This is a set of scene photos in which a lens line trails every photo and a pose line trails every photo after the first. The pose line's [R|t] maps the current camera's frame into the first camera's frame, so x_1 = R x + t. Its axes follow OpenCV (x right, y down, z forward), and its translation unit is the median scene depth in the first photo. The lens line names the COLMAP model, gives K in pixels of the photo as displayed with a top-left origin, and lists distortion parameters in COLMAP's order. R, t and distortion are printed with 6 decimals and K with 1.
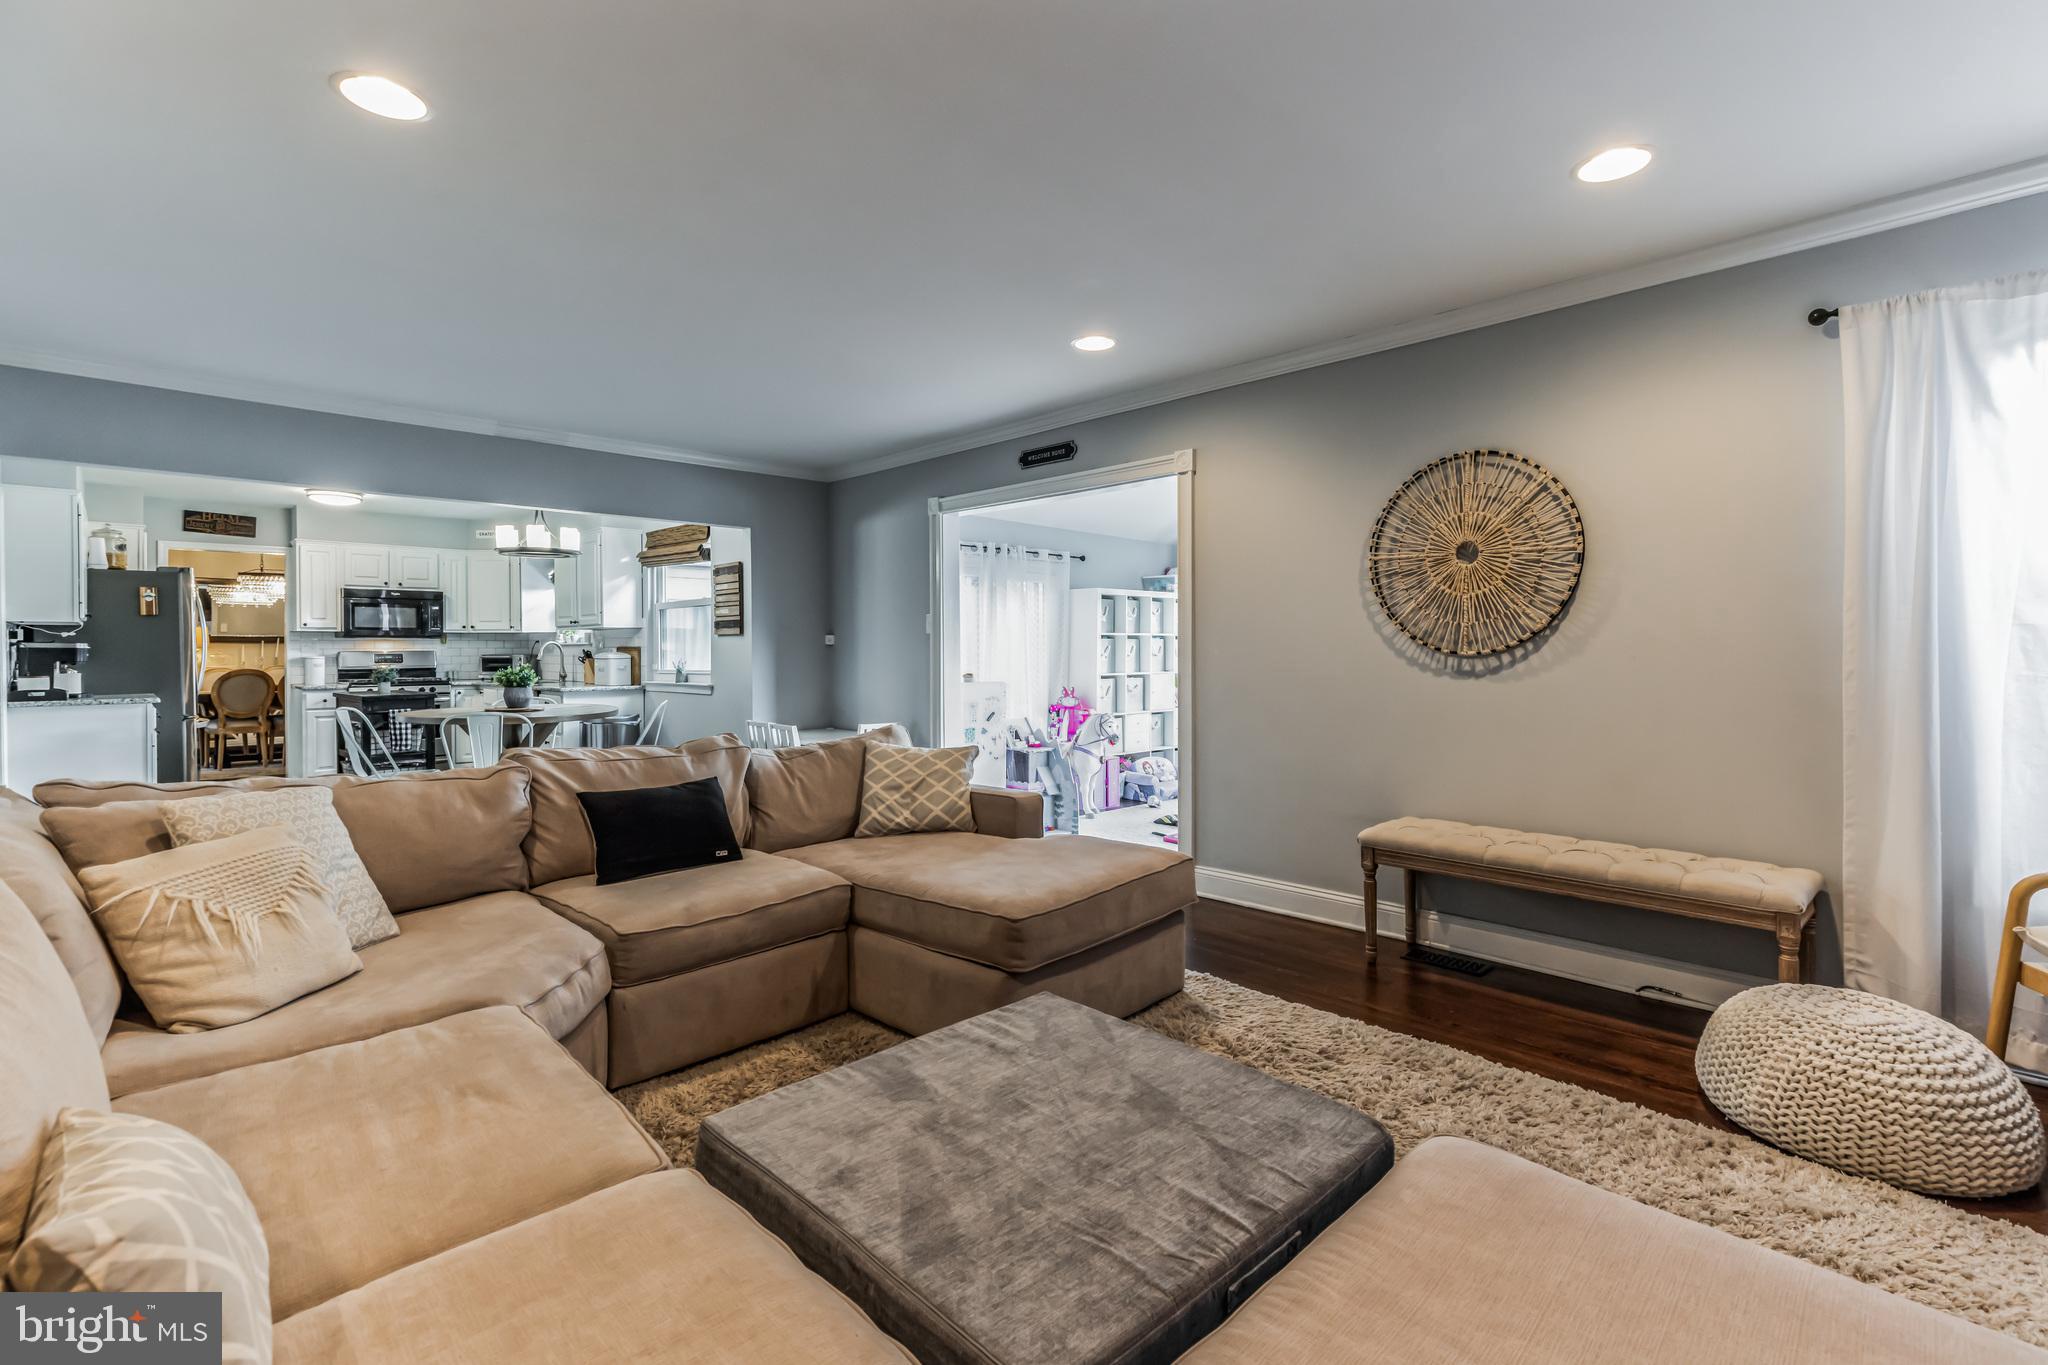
lens RADIAL K [[918.2, 0, 1018.8], [0, 918.2, 643.4], [0, 0, 1]] dist [0.004655, 0.001227]
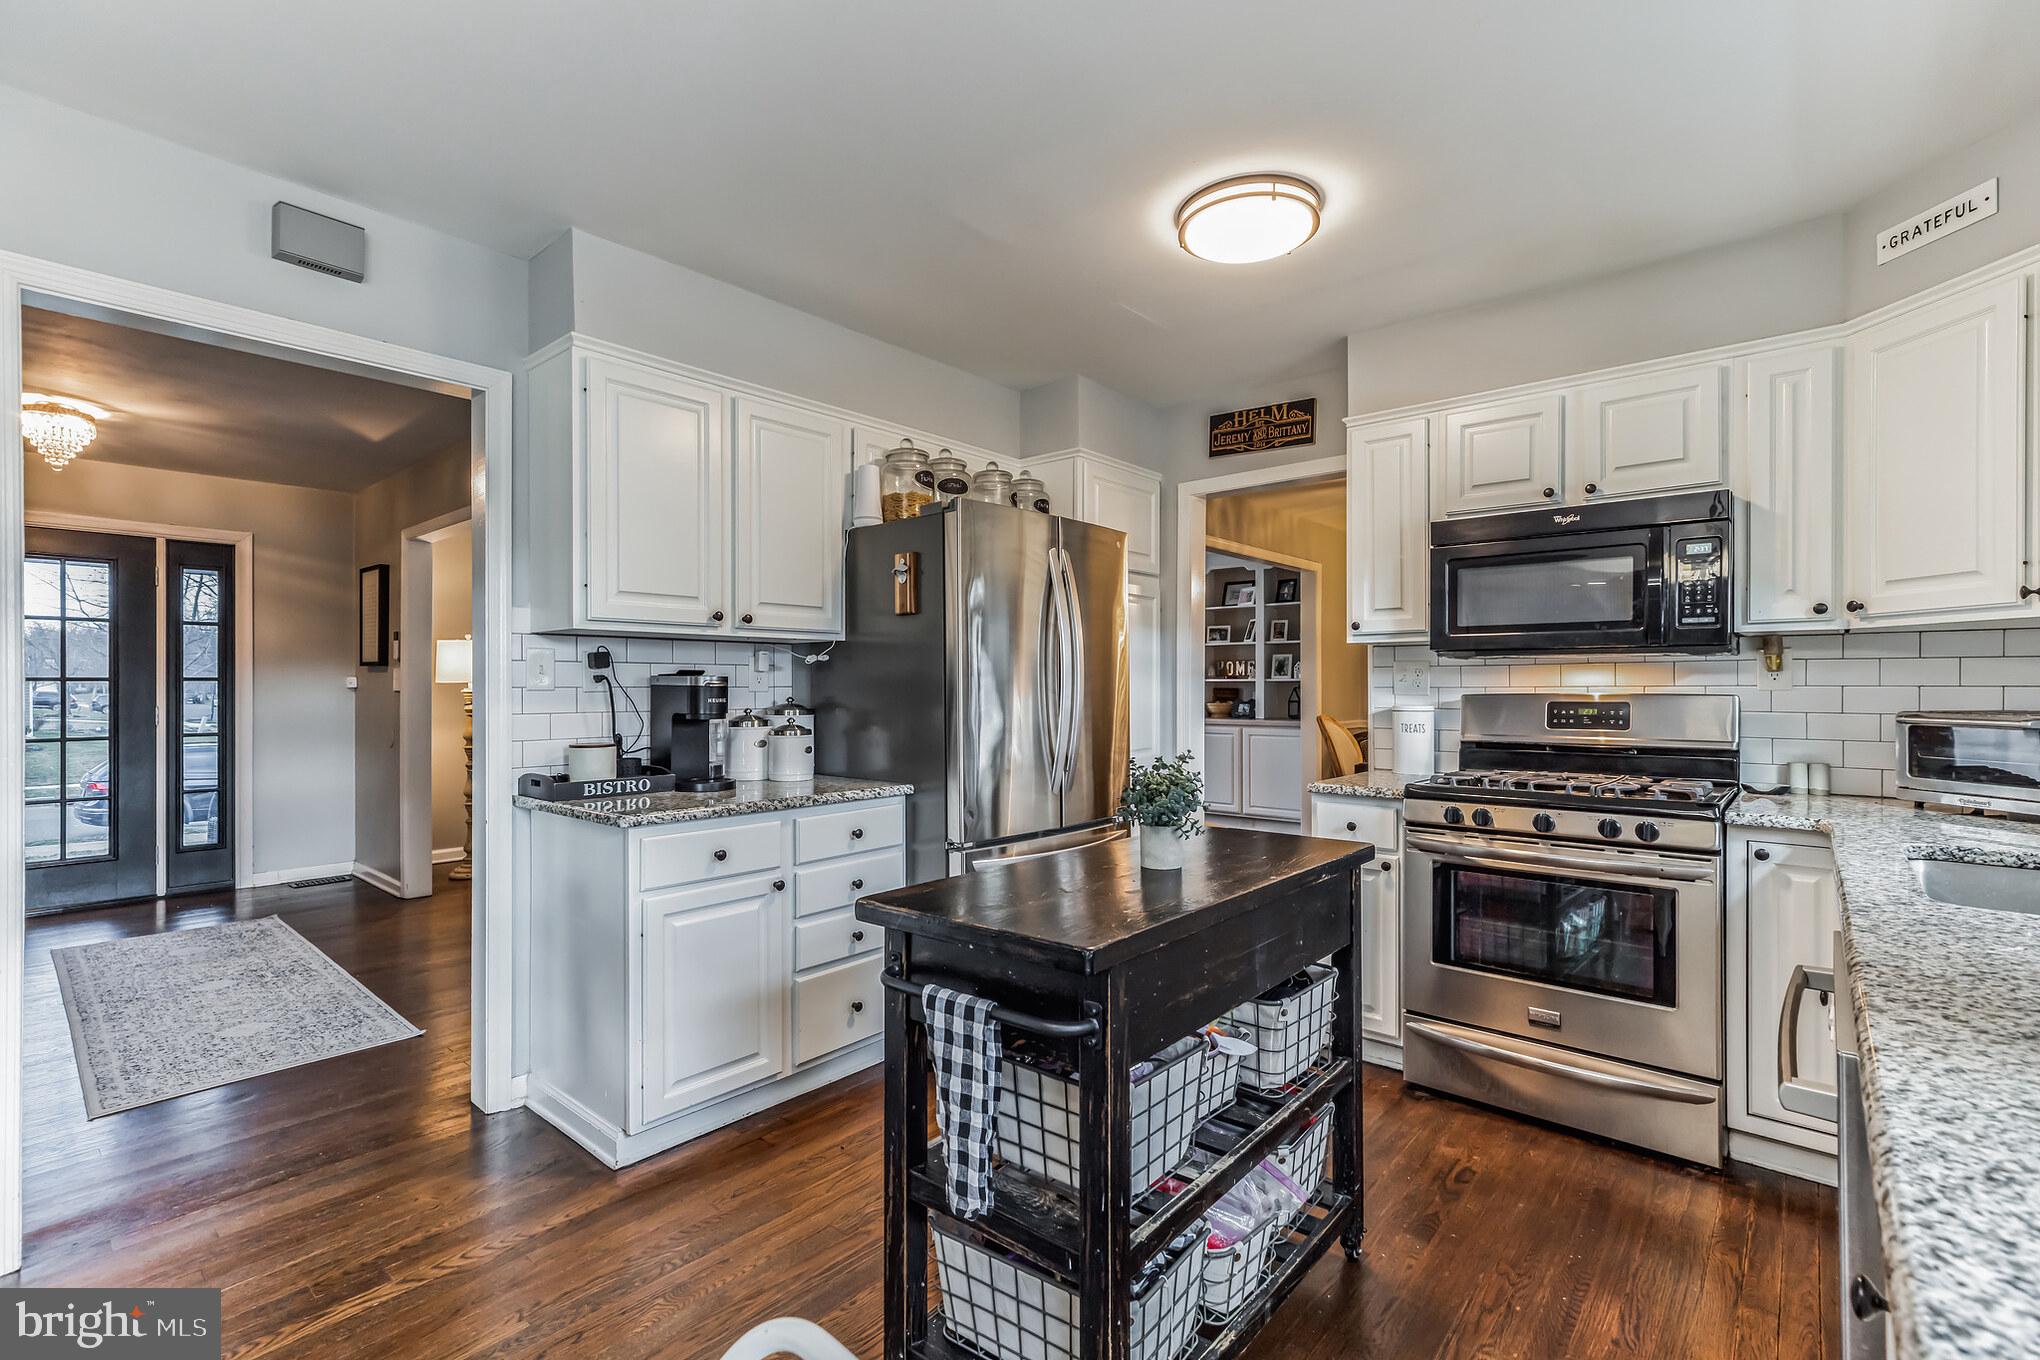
lens RADIAL K [[902.8, 0, 1012.4], [0, 902.8, 689.8], [0, 0, 1]] dist [-0.011958, -0.000528]
pose [[0.079781, 0.008389, -0.996777, -0.367331], [0.005305, 0.999947, 0.008840, 0.002722], [0.996798, -0.005993, 0.079732, 0.758938]]
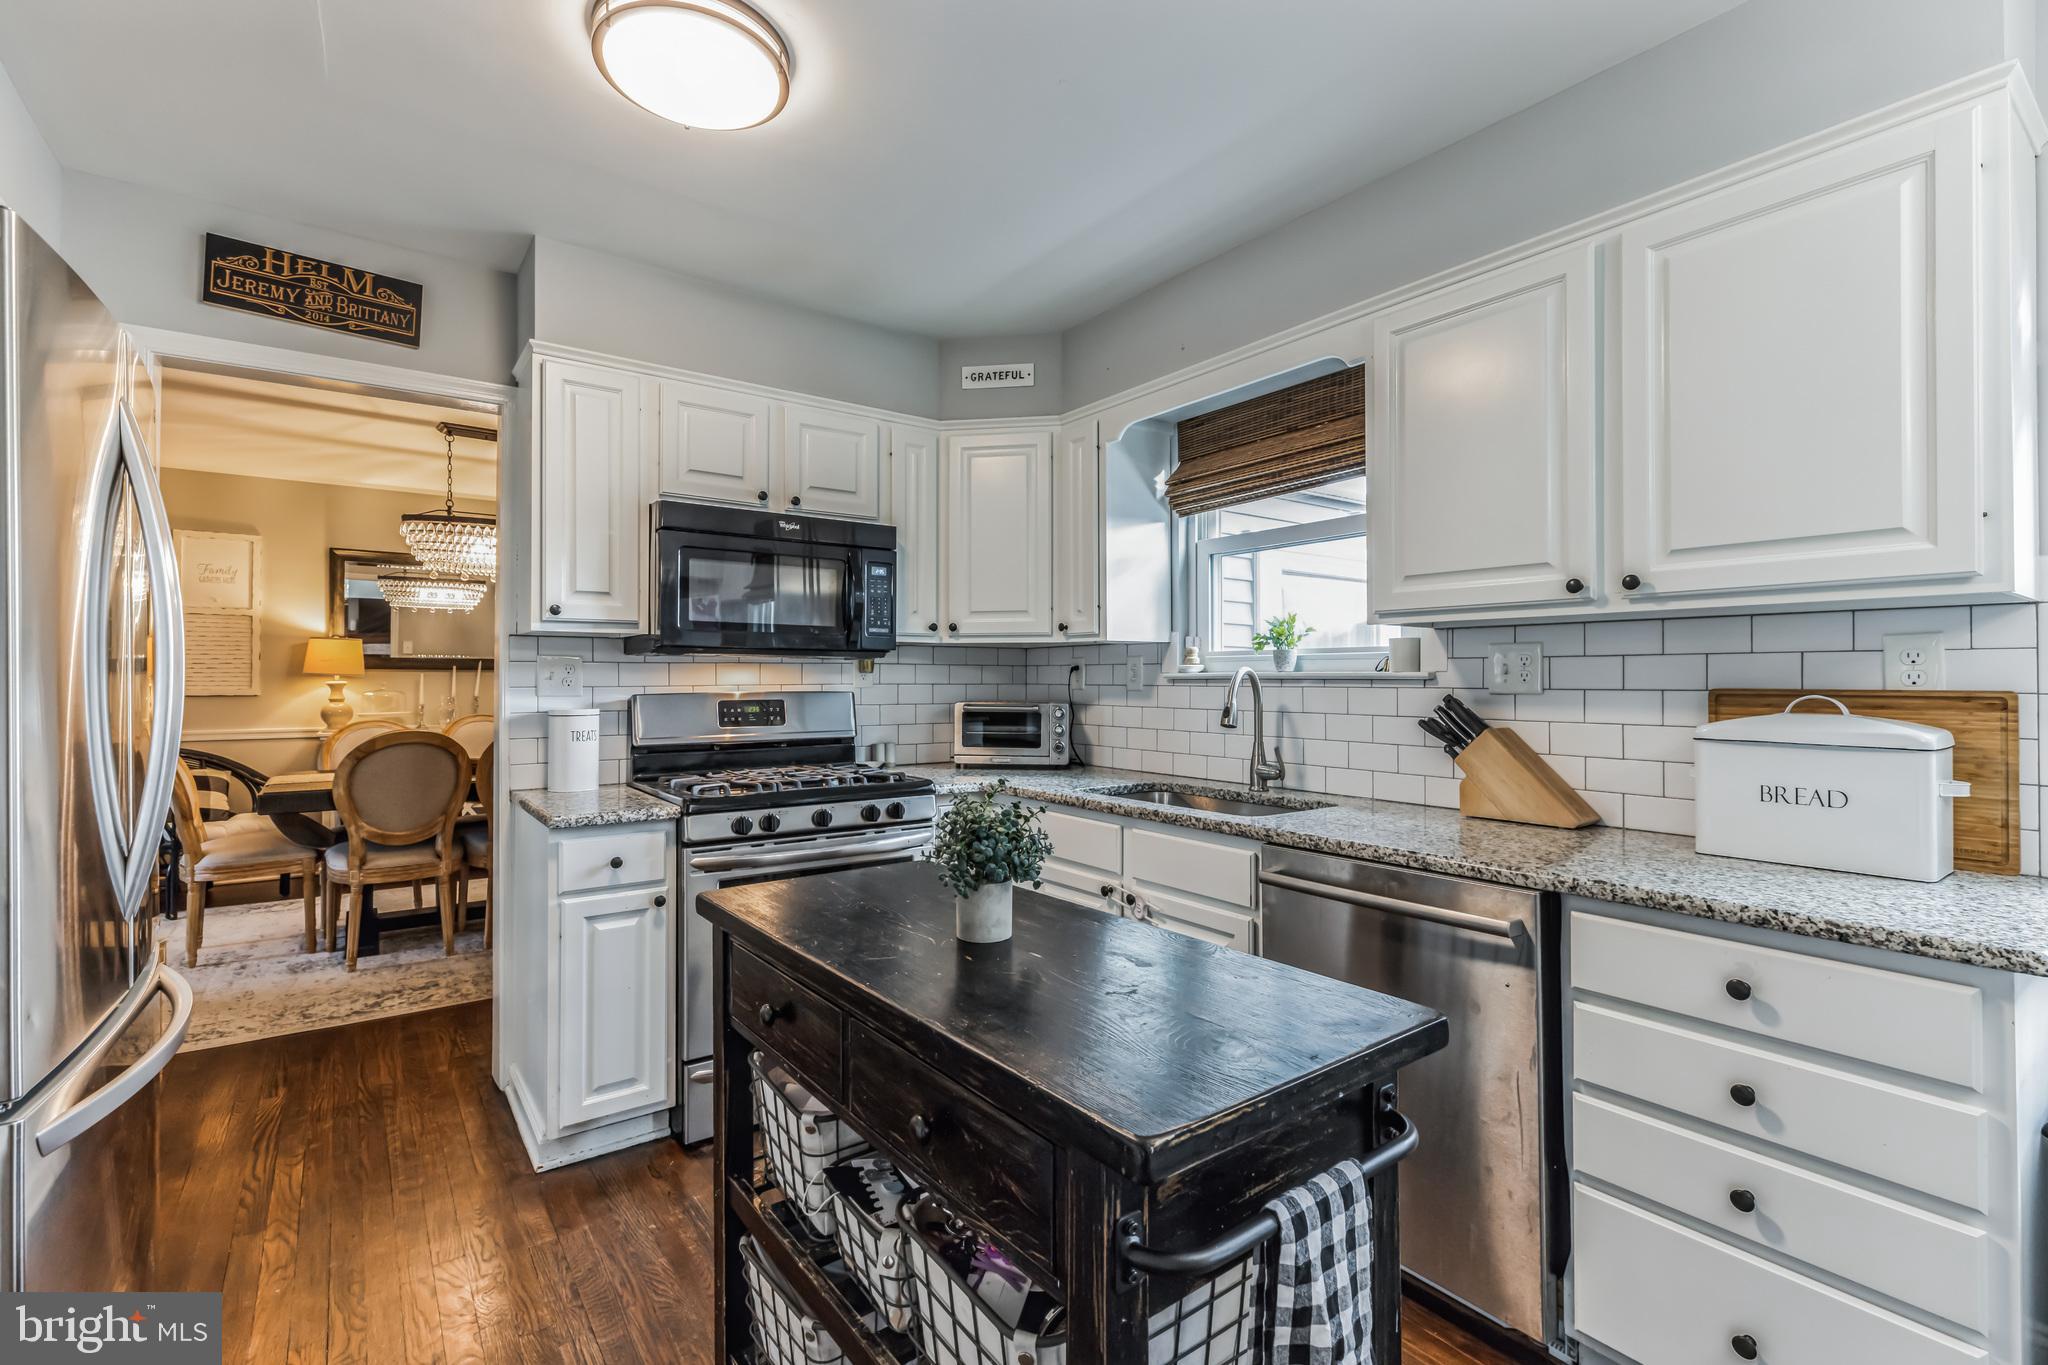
lens RADIAL K [[918.2, 0, 1029.8], [0, 918.2, 660.0], [0, 0, 1]] dist [0.004655, 0.001227]
pose [[0.989996, 0.002164, -0.141078, -0.527554], [-0.004483, 0.999860, -0.016119, 0.001036], [0.141023, 0.016590, 0.989867, 0.659207]]
